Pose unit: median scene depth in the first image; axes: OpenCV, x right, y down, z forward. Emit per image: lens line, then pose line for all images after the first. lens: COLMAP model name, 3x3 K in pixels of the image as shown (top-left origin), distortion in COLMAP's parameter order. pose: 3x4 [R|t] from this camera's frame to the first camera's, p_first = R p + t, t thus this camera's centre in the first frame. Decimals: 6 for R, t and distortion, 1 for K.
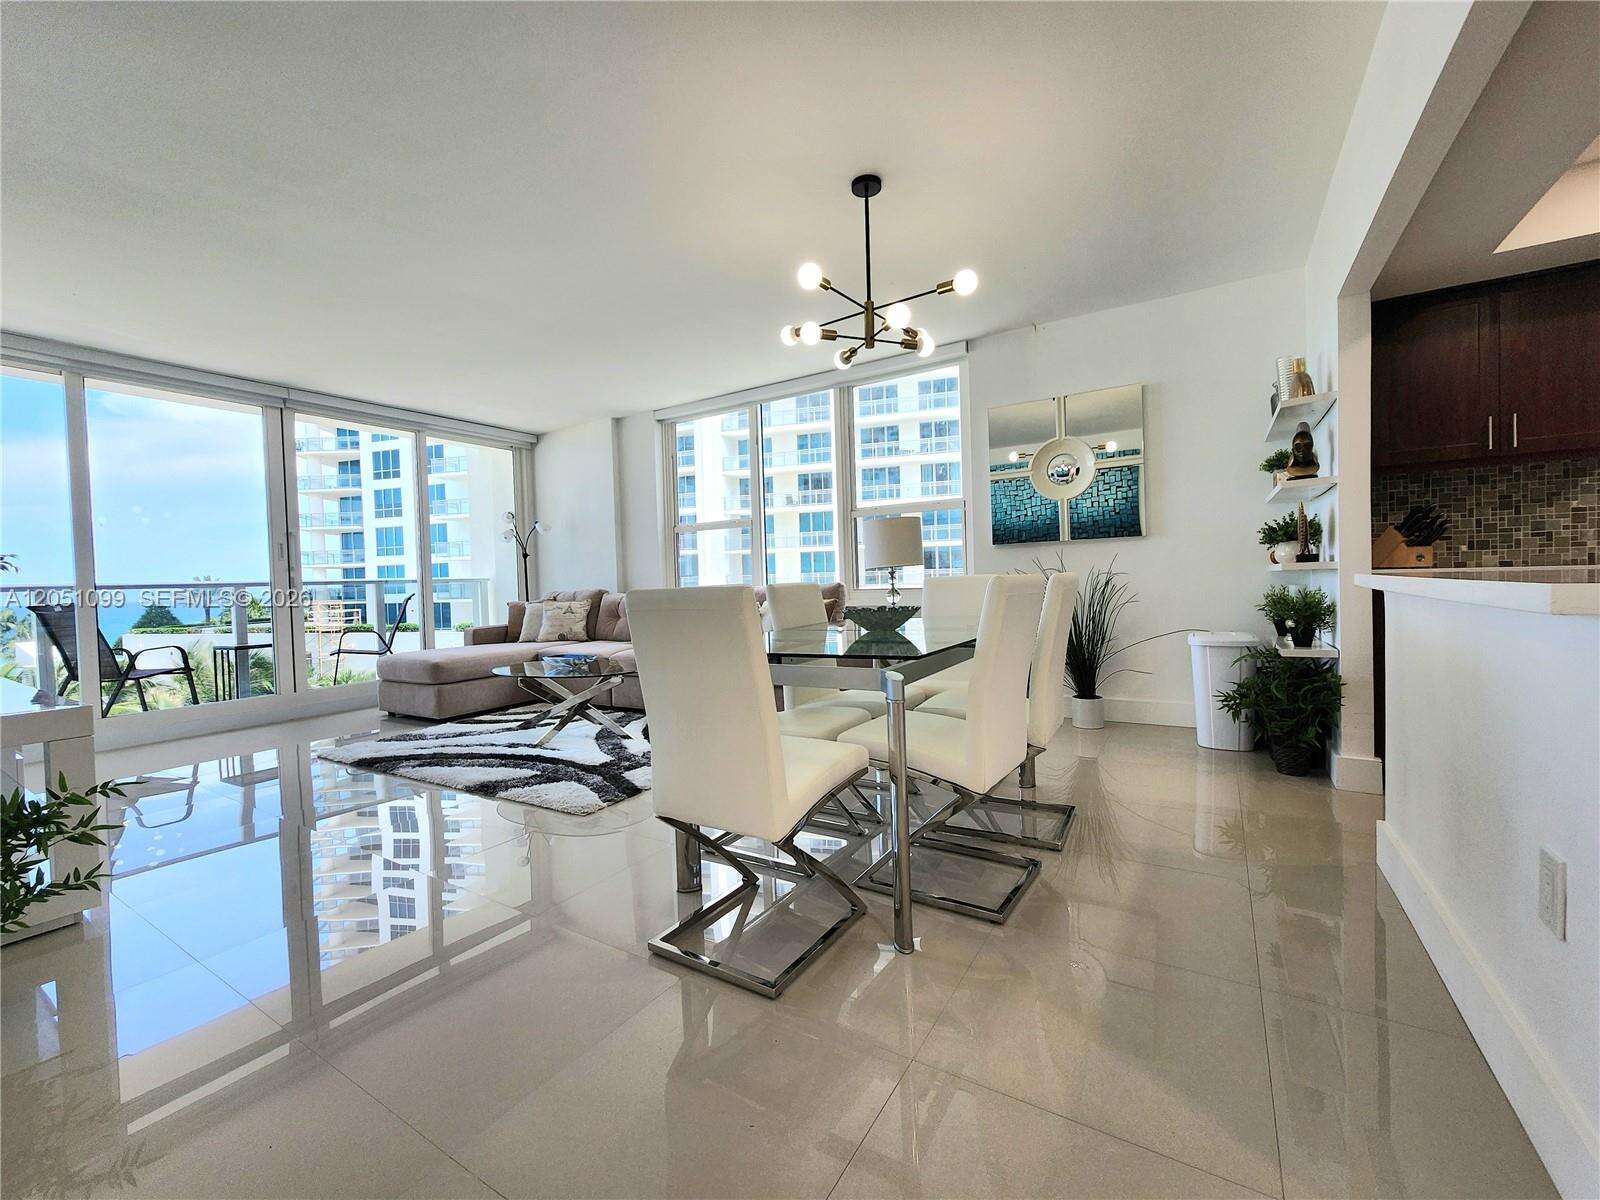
lens RADIAL K [[663.6, 0, 792.8], [0, 663.6, 591.9], [0, 0, 1]] dist [-0.005518, 0.001236]
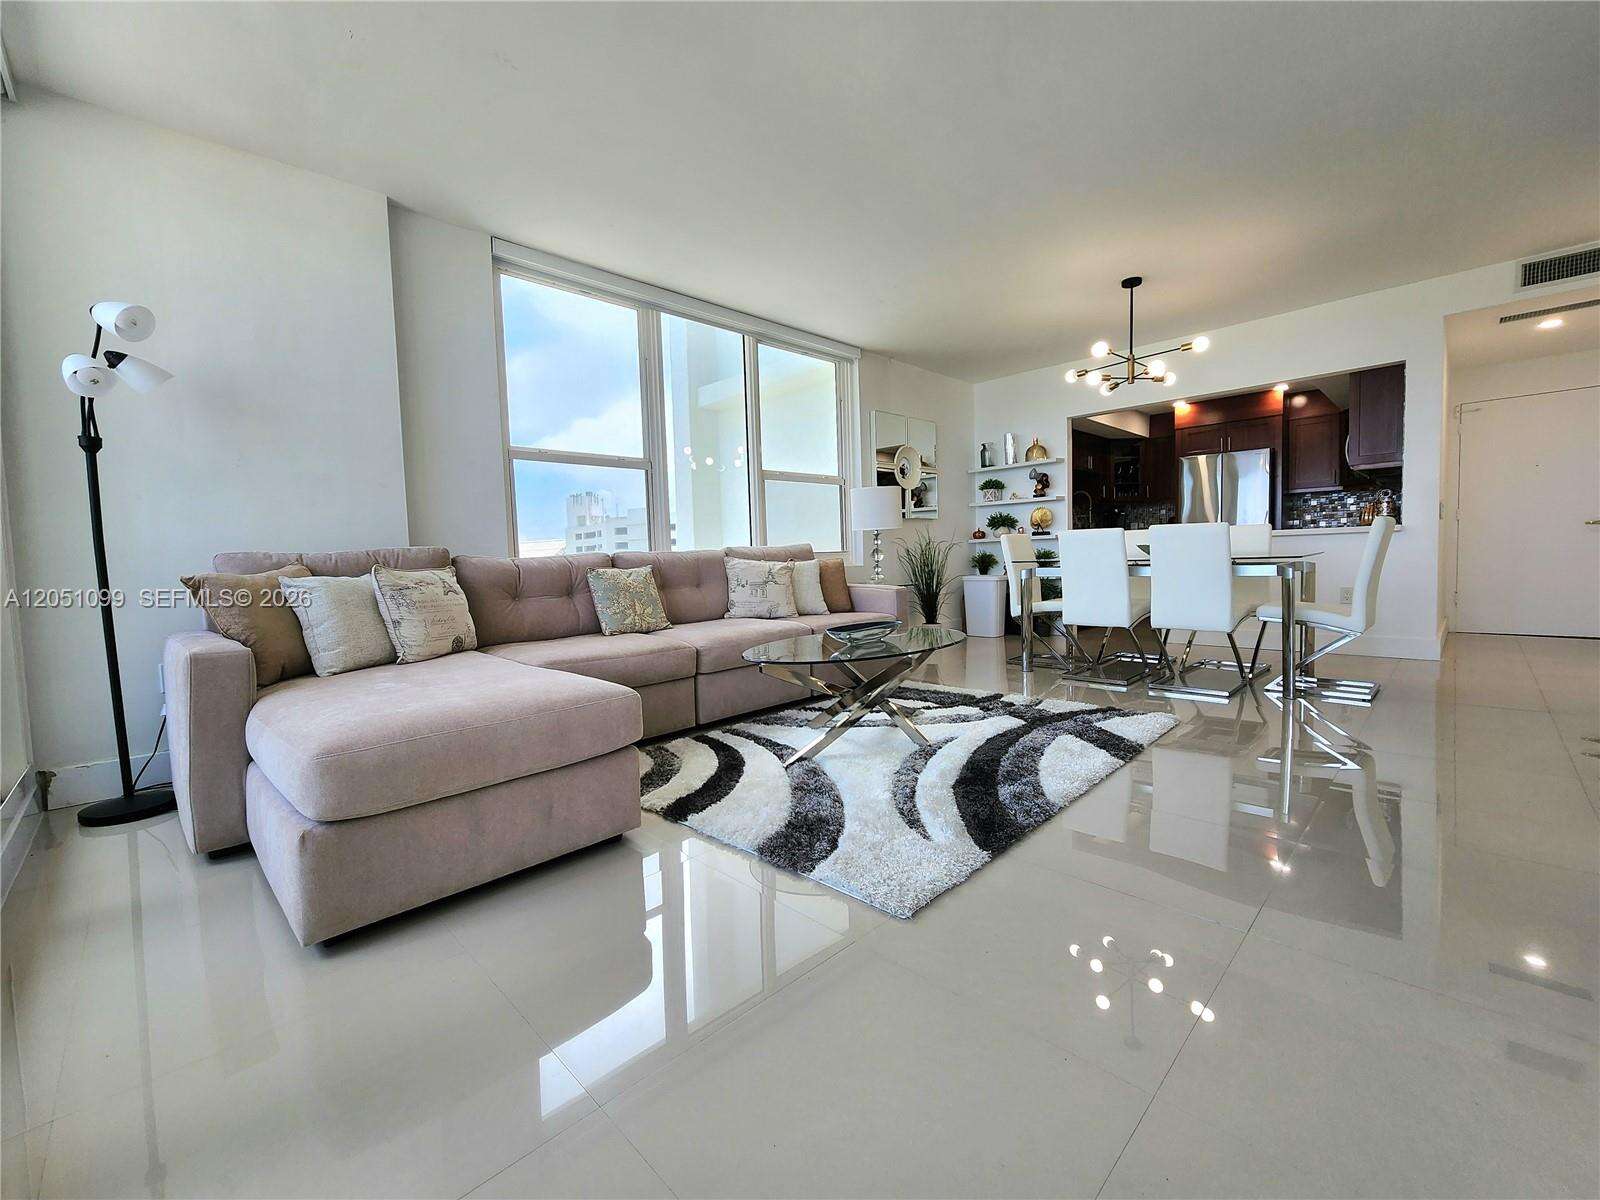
lens RADIAL K [[663.6, 0, 799.9], [0, 663.6, 596.4], [0, 0, 1]] dist [-0.005518, 0.001236]
pose [[0.230541, -0.029693, 0.972610, -0.789268], [0.038761, 0.999021, 0.021312, 0.039831], [-0.972290, 0.032786, 0.231466, 0.687848]]
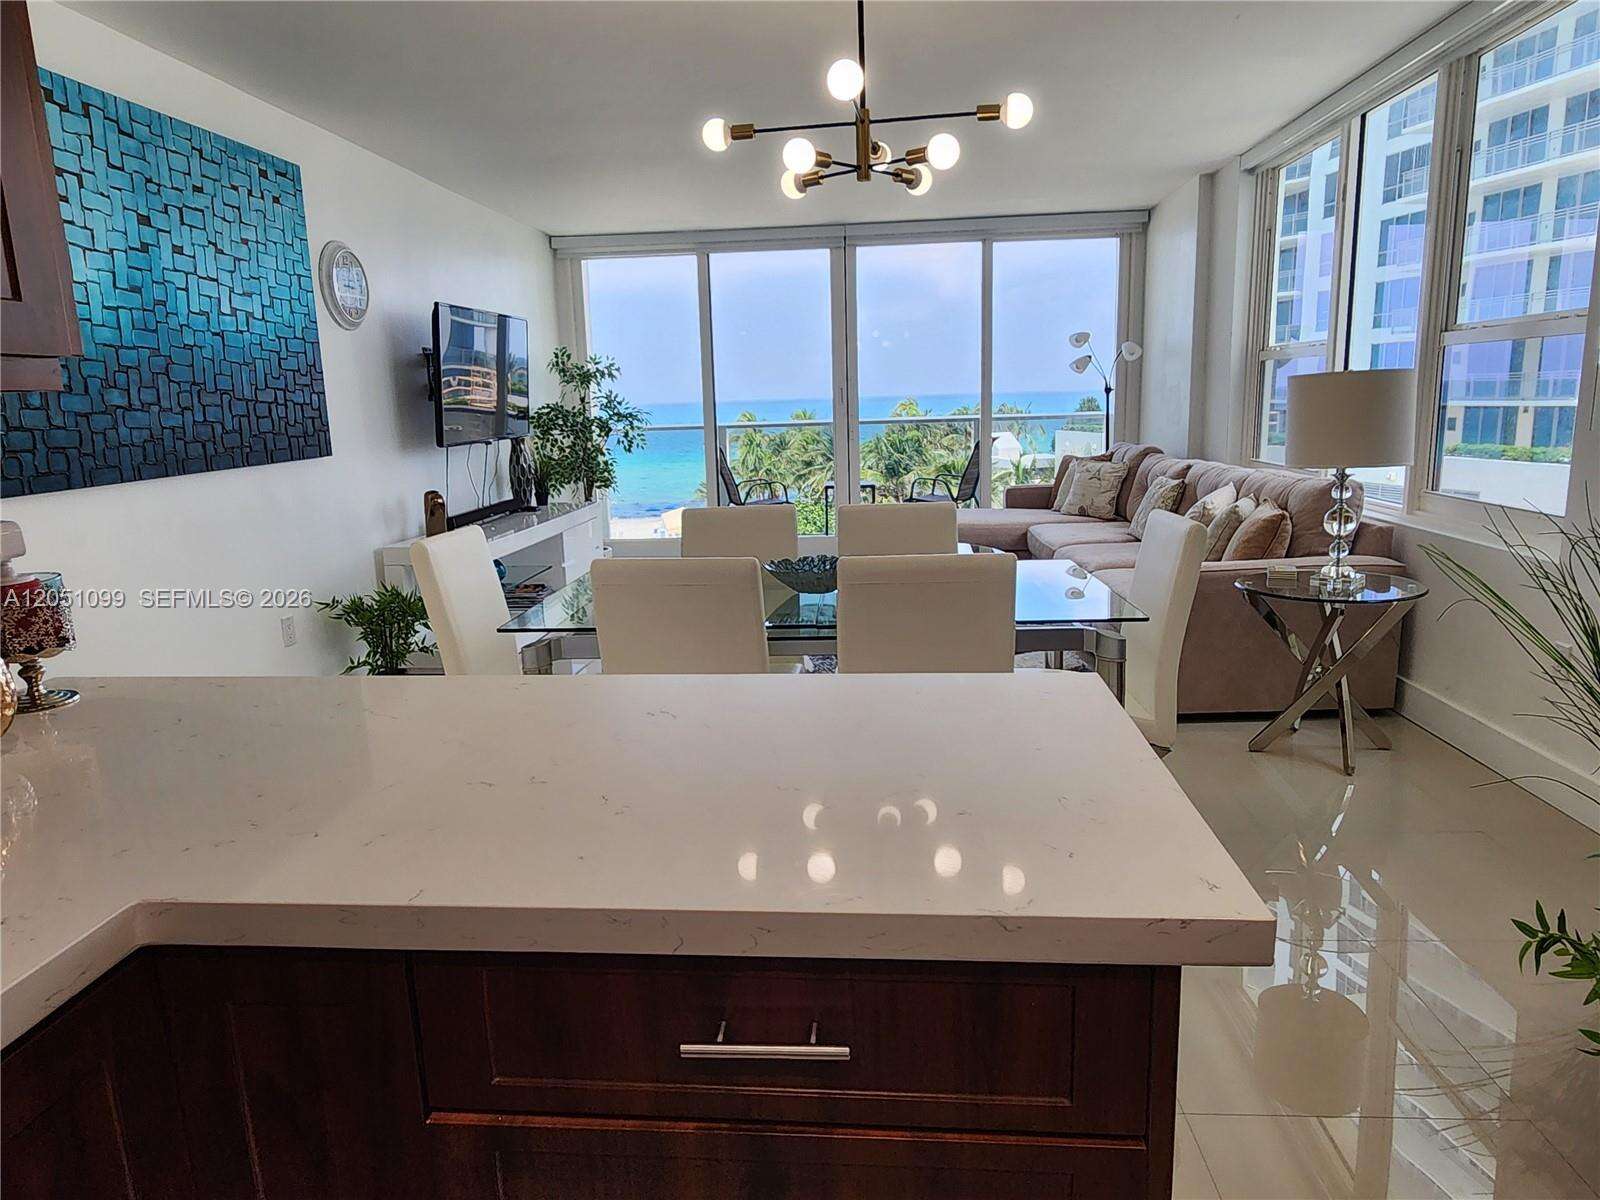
lens RADIAL K [[992.2, 0, 804.3], [0, 992.2, 584.0], [0, 0, 1]] dist [-0.006781, 0.009991]
pose [[0.469556, 0.181983, -0.863944, 0.503949], [-0.000623, 0.978595, 0.205795, -0.084297], [0.882903, -0.096094, 0.459618, 0.213737]]
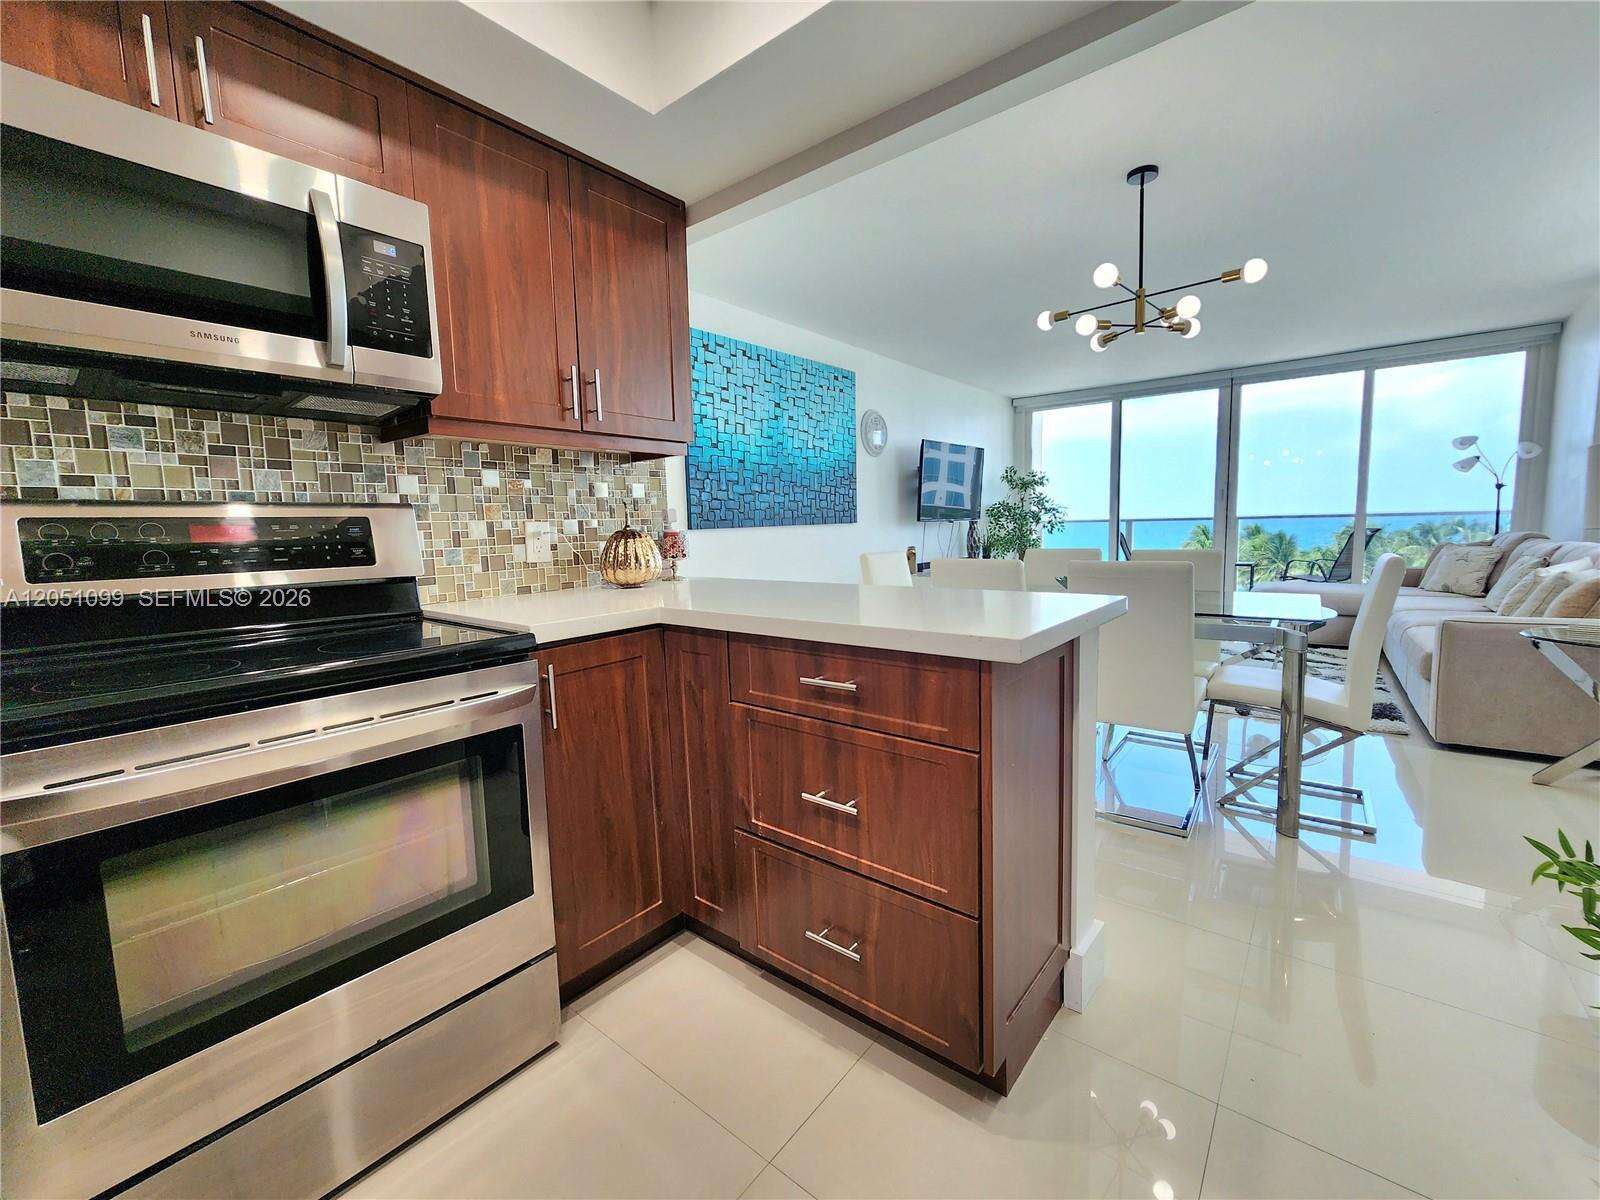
lens RADIAL K [[663.6, 0, 795.7], [0, 663.6, 590.5], [0, 0, 1]] dist [-0.005518, 0.001236]
pose [[-0.121926, 0.132627, -0.983638, 0.617784], [0.011610, 0.991155, 0.132202, -0.053471], [0.992471, 0.004699, -0.122388, 0.284495]]
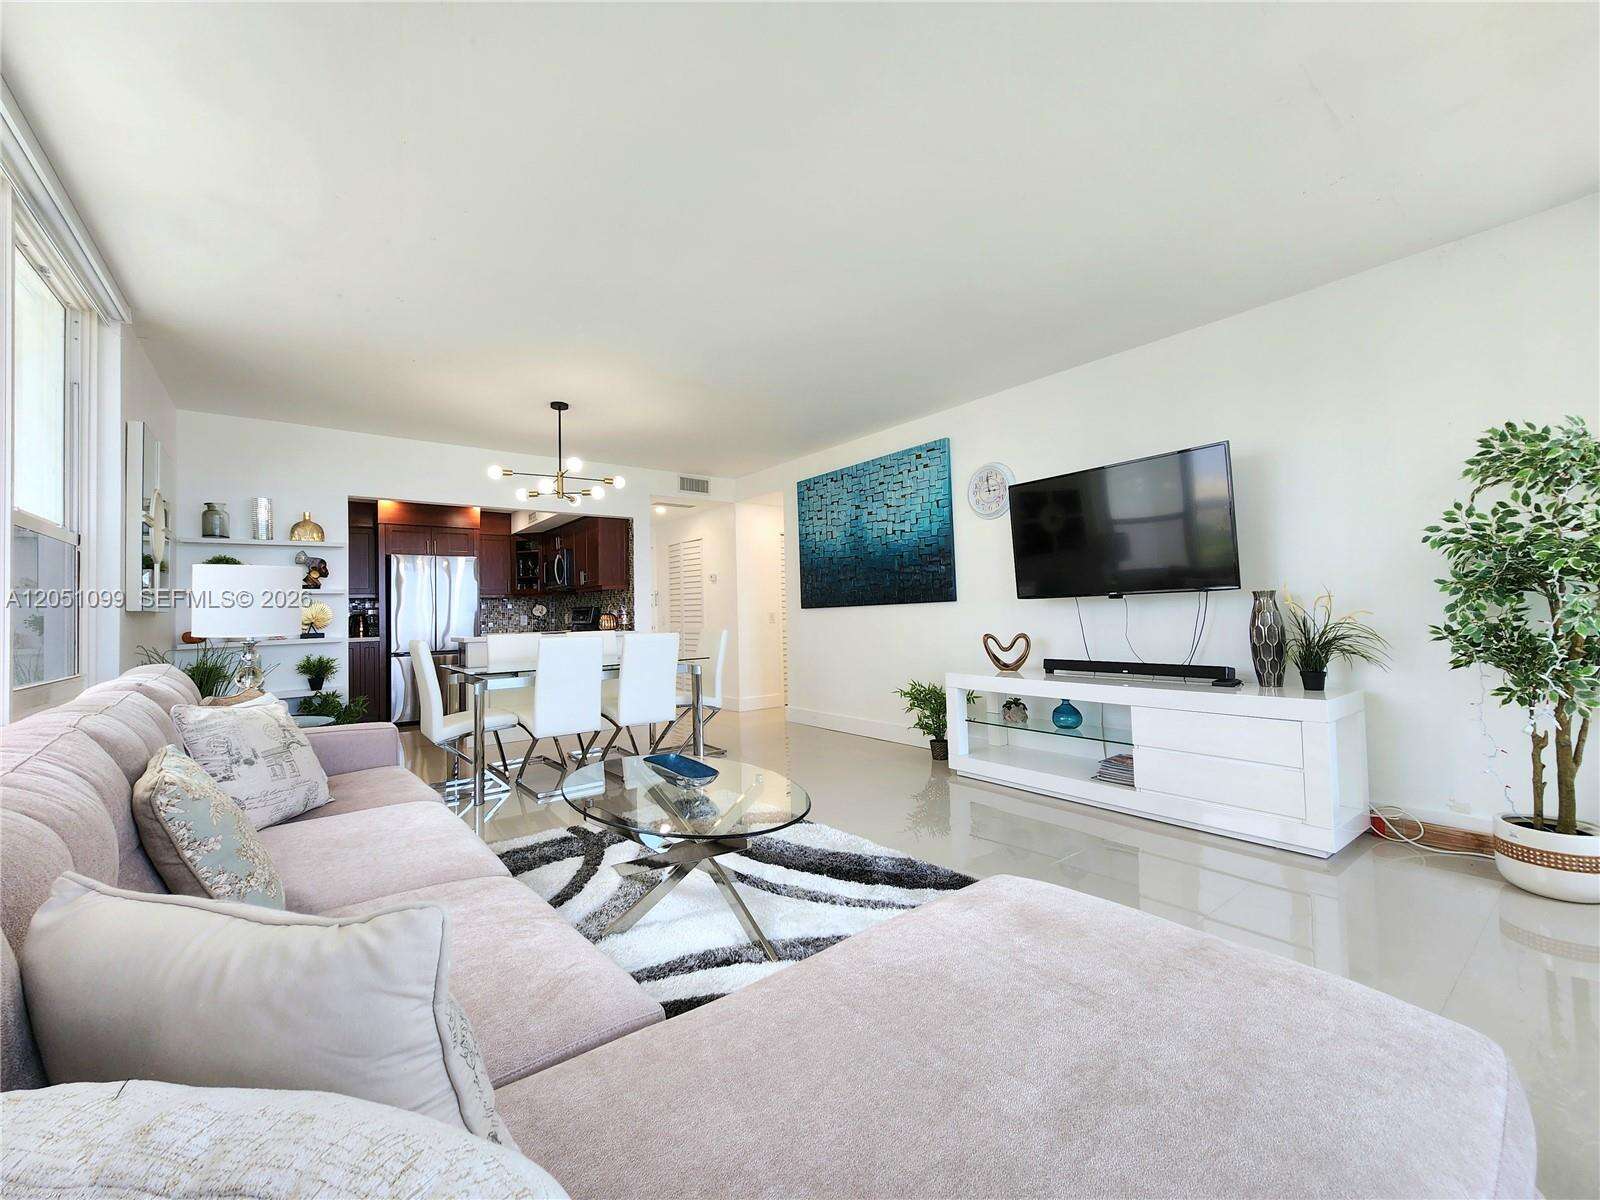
lens RADIAL K [[663.6, 0, 797.5], [0, 663.6, 589.9], [0, 0, 1]] dist [-0.005518, 0.001236]
pose [[-0.934932, 0.069633, 0.347926, -0.487313], [0.062198, 0.997534, -0.032506, -0.020024], [-0.349332, -0.008751, -0.936958, 1.145816]]
